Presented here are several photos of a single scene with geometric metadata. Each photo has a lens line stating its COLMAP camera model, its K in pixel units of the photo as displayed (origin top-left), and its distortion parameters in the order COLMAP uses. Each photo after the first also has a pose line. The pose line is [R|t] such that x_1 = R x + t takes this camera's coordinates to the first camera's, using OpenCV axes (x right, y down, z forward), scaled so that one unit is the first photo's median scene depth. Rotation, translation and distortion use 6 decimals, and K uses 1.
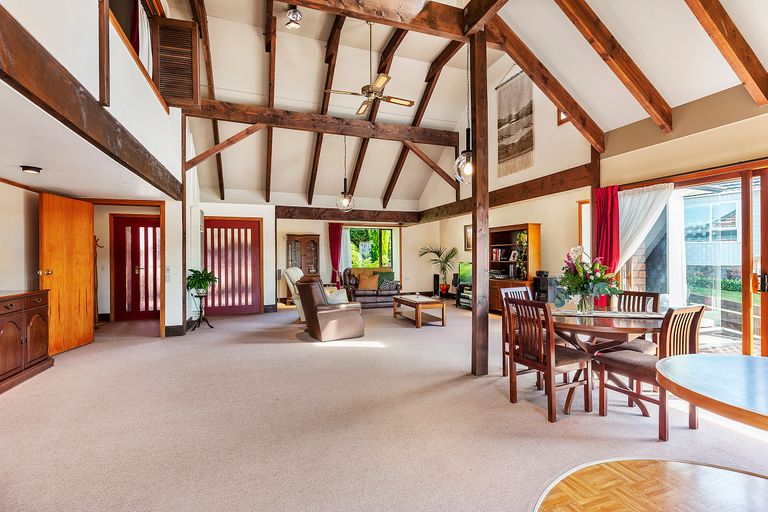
lens RADIAL K [[354.2, 0, 380.2], [0, 354.2, 242.9], [0, 0, 1]] dist [-0.000151, 0.000029]
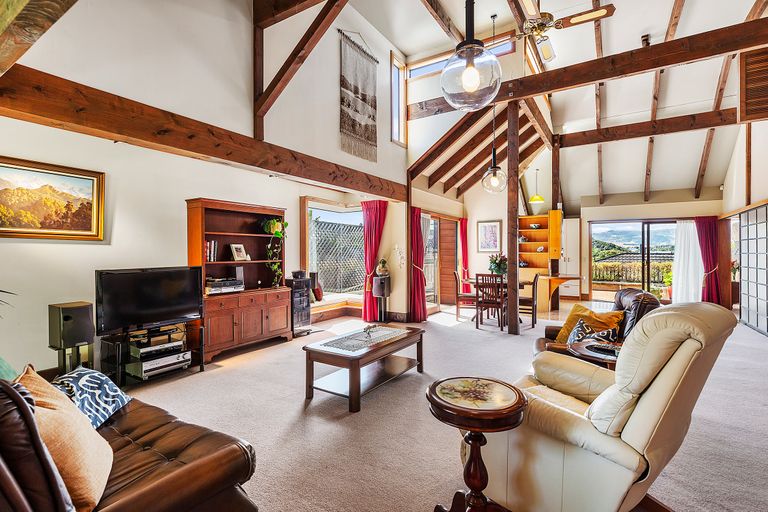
lens RADIAL K [[354.2, 0, 380.2], [0, 354.2, 242.9], [0, 0, 1]] dist [-0.000151, 0.000029]
pose [[-0.611853, 0.009241, 0.790917, -0.320997], [-0.033736, 0.998717, -0.037767, 0.041336], [-0.790252, -0.049790, -0.610756, 1.390434]]
